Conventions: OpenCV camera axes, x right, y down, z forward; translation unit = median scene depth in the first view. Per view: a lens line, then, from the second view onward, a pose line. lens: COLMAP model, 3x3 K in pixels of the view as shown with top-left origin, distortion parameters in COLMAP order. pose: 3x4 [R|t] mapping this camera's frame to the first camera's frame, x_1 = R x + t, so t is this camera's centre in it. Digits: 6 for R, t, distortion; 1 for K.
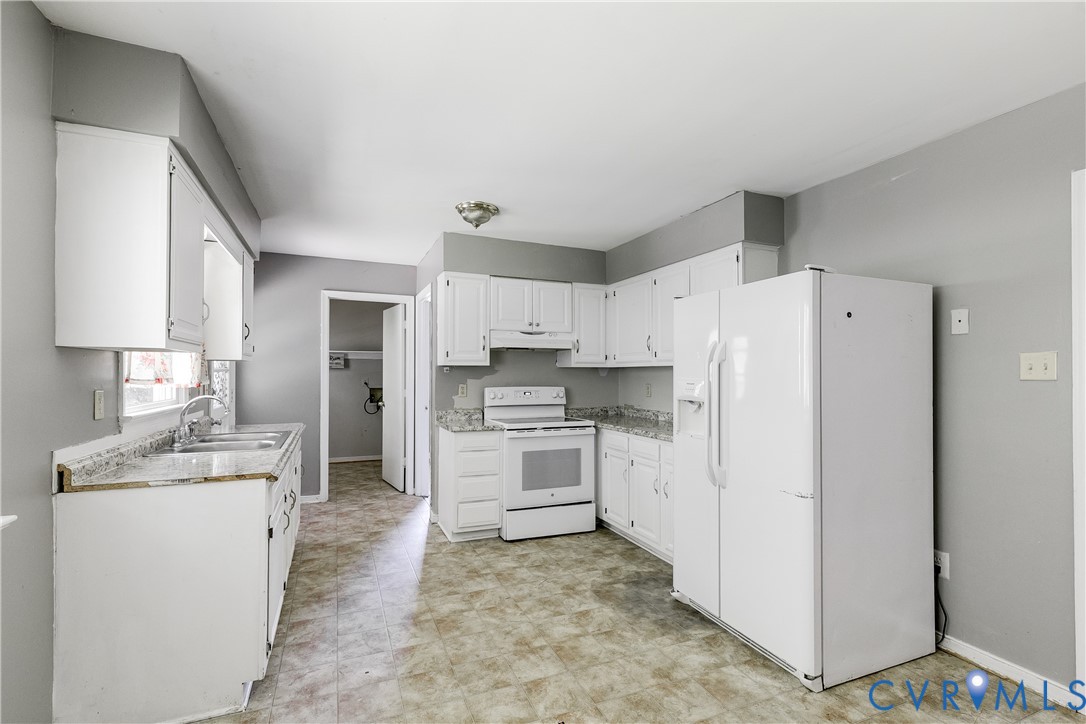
lens RADIAL K [[491.7, 0, 513.9], [0, 491.7, 365.9], [0, 0, 1]] dist [0.008219, -0.001715]
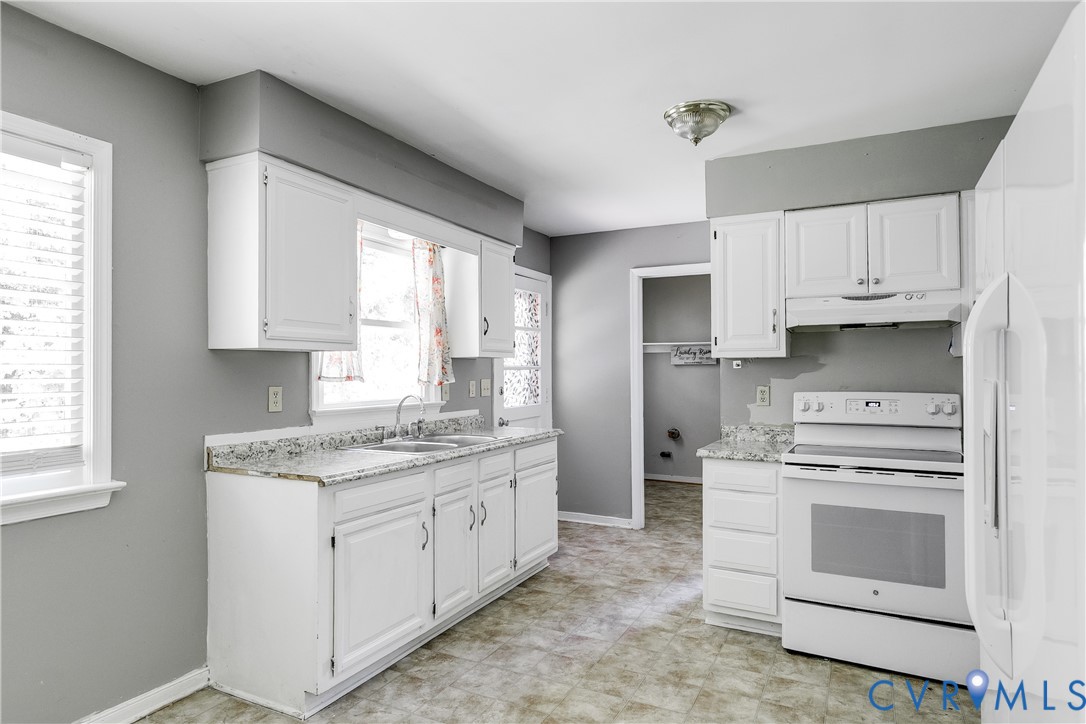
lens RADIAL K [[609.9, 0, 547.5], [0, 609.9, 363.1], [0, 0, 1]] dist [0.011327, -0.000580]
pose [[0.669548, -0.015441, -0.742608, 0.329183], [0.016523, 0.999846, -0.005892, 0.007216], [0.742585, -0.008325, 0.669700, 0.271304]]
